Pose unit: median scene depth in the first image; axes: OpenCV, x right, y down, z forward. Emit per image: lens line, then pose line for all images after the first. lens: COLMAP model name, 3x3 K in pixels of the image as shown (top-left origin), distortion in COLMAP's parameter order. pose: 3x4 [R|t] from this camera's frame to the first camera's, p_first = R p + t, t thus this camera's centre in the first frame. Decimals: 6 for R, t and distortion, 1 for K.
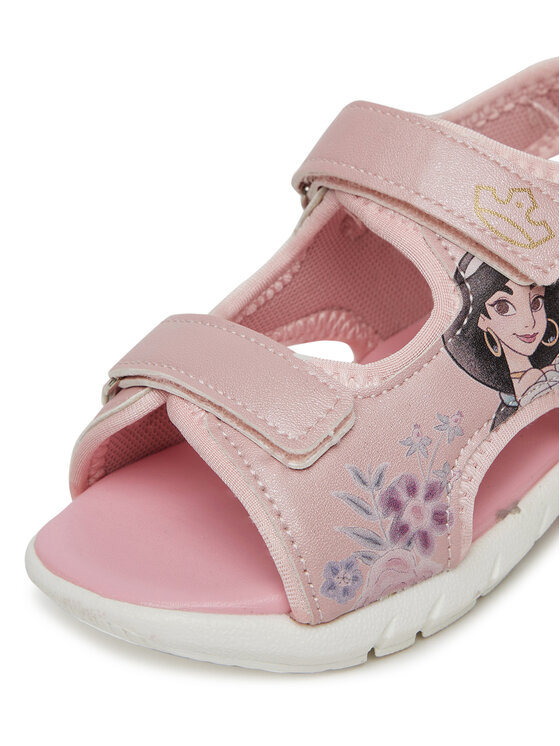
lens RADIAL K [[1601.3, 0, 280.0], [0, 1601.3, 373.0], [0, 0, 1]] dist [-0.292713, 0.272990]
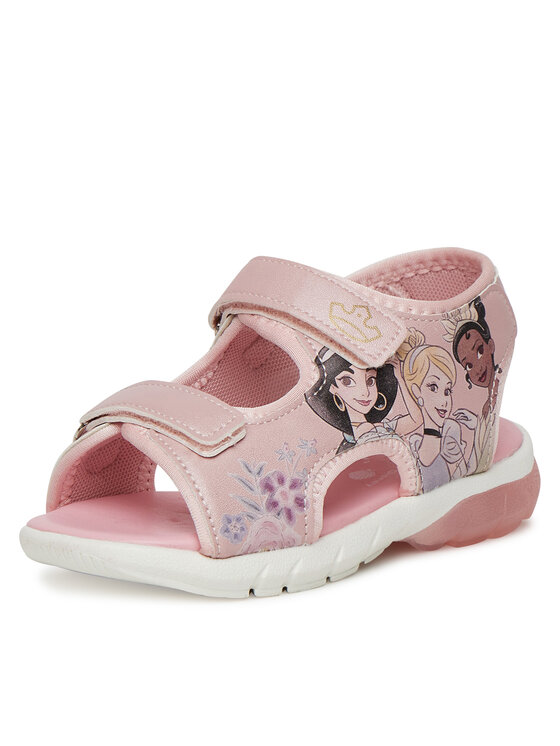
lens RADIAL K [[2168.7, 0, 280.0], [0, 2168.7, 373.0], [0, 0, 1]] dist [0.074789, -0.017169]
pose [[0.998502, 0.036705, 0.040569, -0.006398], [-0.025374, 0.967660, -0.250977, 0.470125], [-0.048470, 0.249571, 0.967143, -0.985345]]
